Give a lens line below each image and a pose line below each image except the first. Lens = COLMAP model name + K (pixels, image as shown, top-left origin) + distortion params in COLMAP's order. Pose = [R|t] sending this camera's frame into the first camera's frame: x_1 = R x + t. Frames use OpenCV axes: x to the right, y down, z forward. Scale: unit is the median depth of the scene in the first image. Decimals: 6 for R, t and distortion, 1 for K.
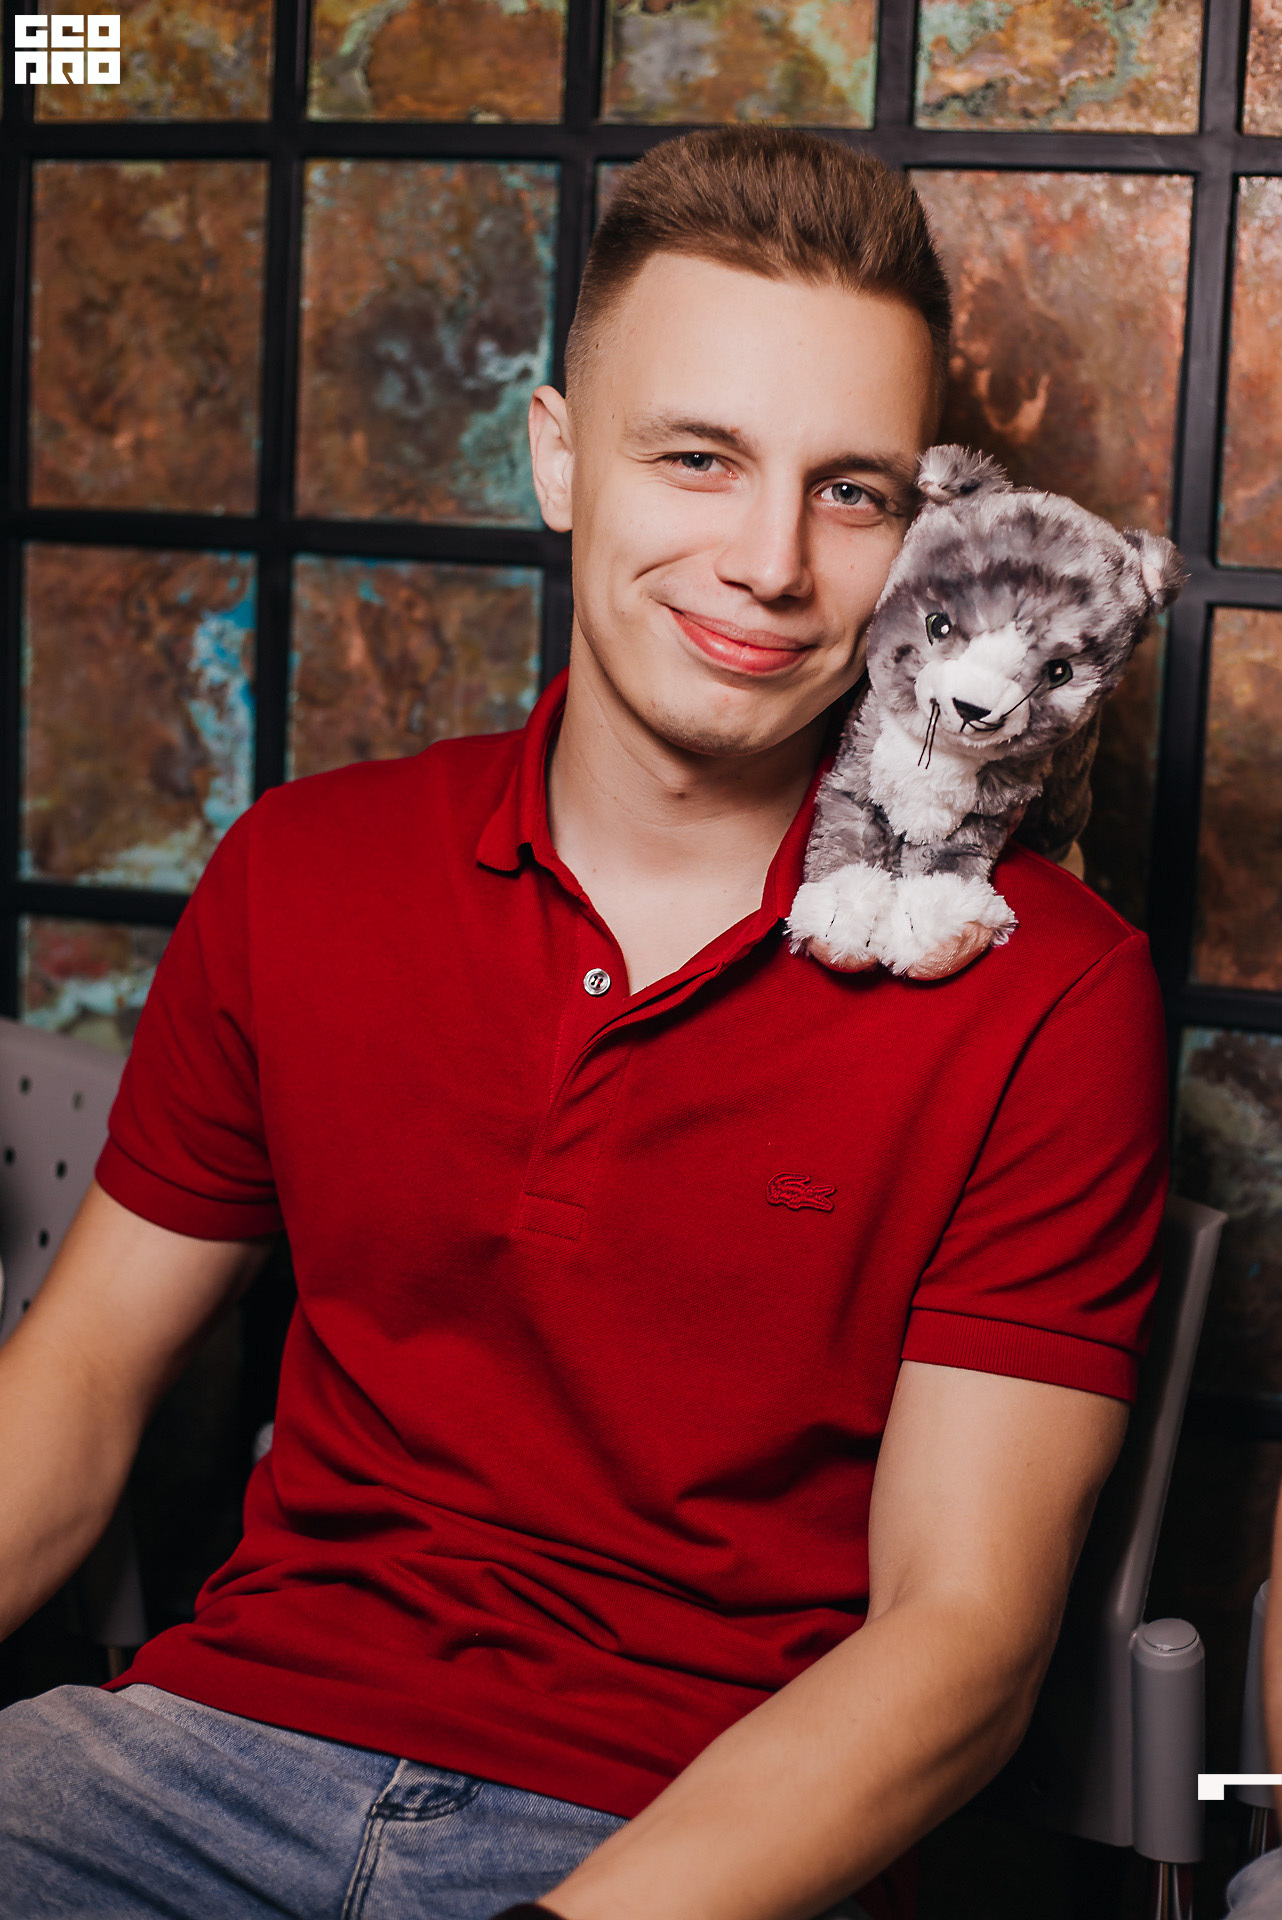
lens RADIAL K [[3124.9, 0, 641.9], [0, 3124.9, 906.4], [0, 0, 1]] dist [-0.133155, 0.021743]
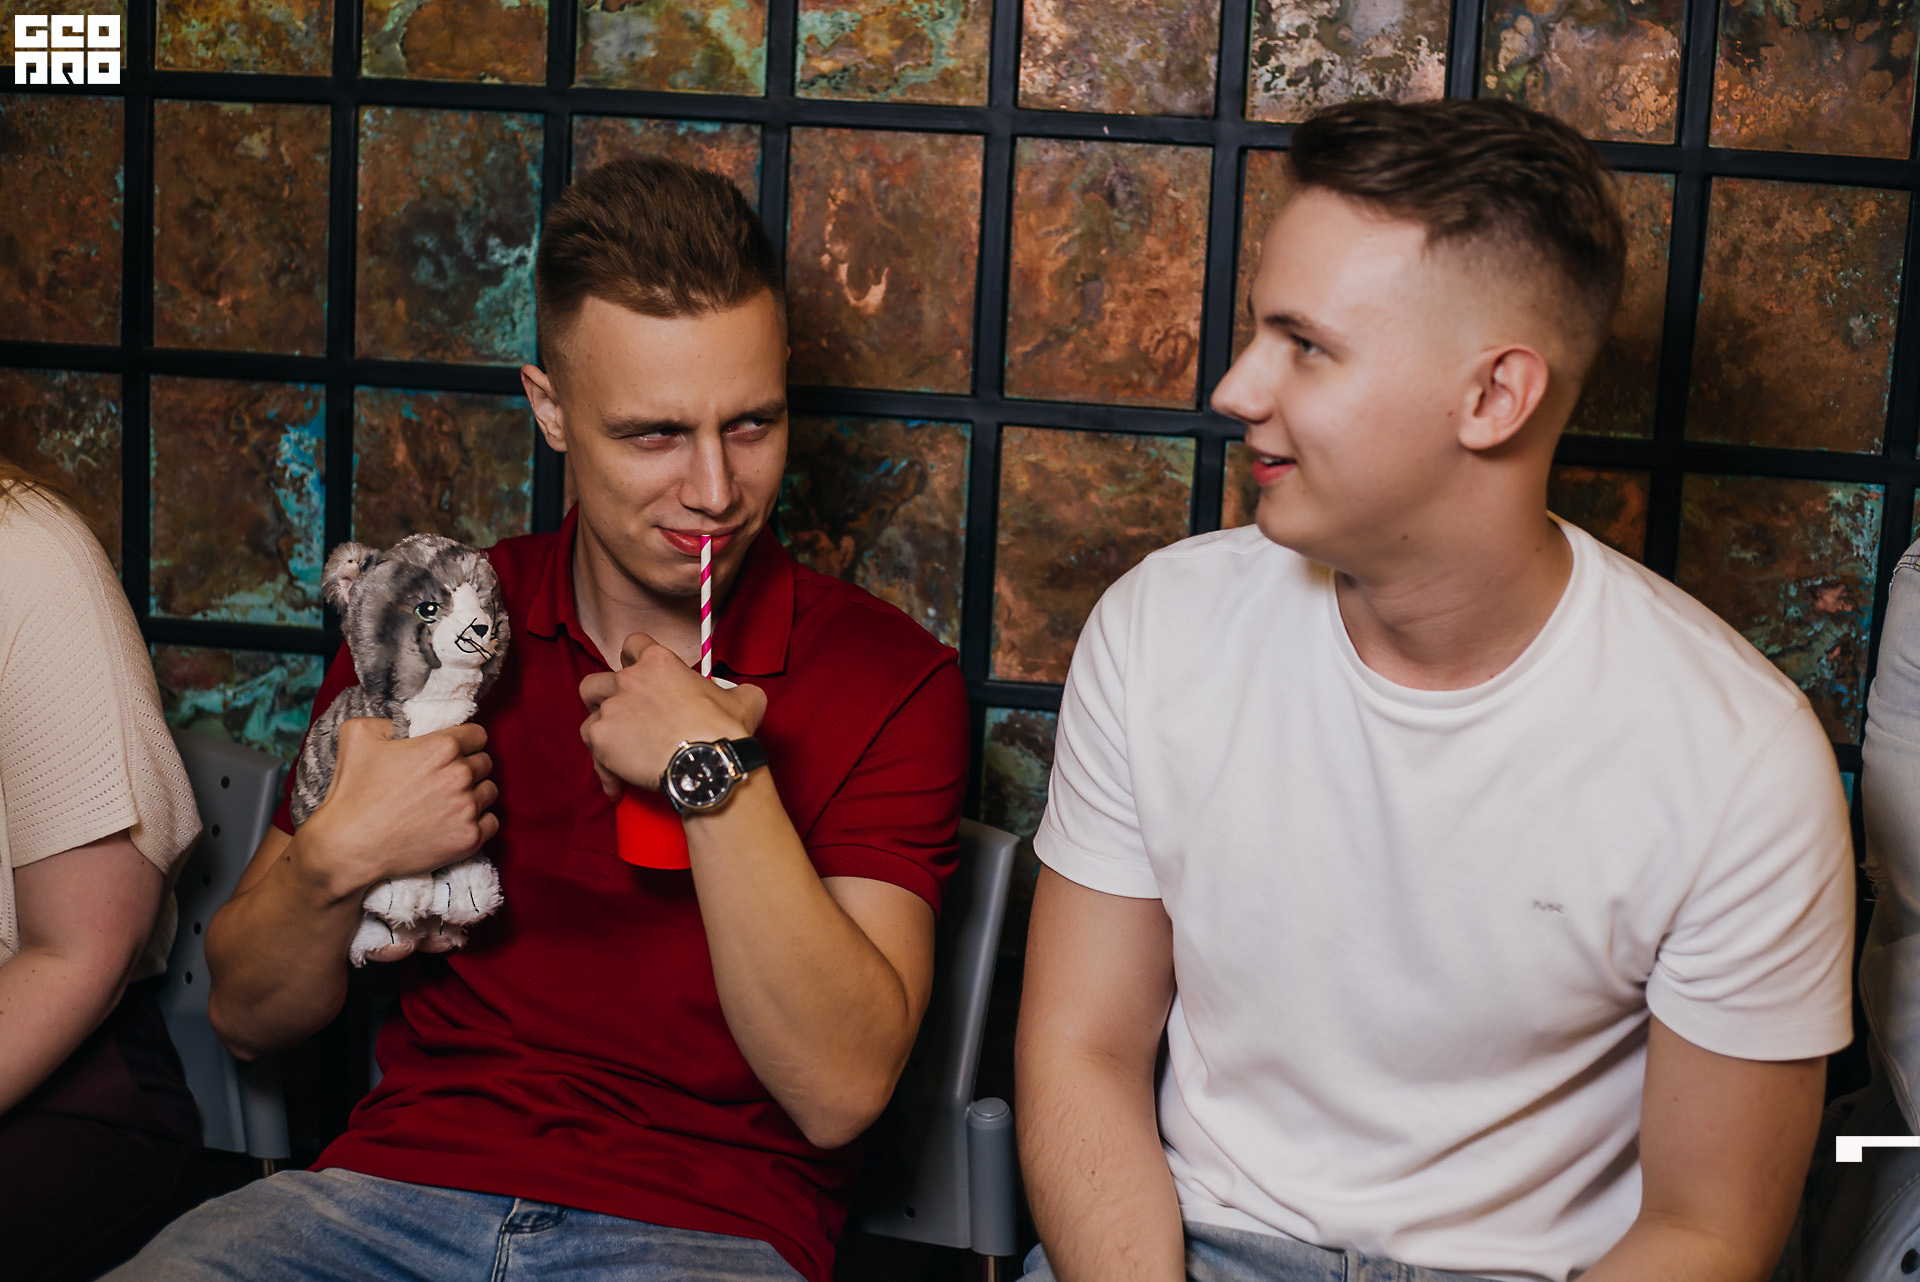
lens RADIAL K [[3124.9, 0, 960.0], [0, 3124.9, 641.0], [0, 0, 1]] dist [-0.133155, 0.021743]
pose [[0.986541, -0.026202, 0.161404, -0.075657], [0.018866, 0.998725, 0.046816, -0.061894], [-0.162425, -0.043141, 0.985777, -0.450889]]
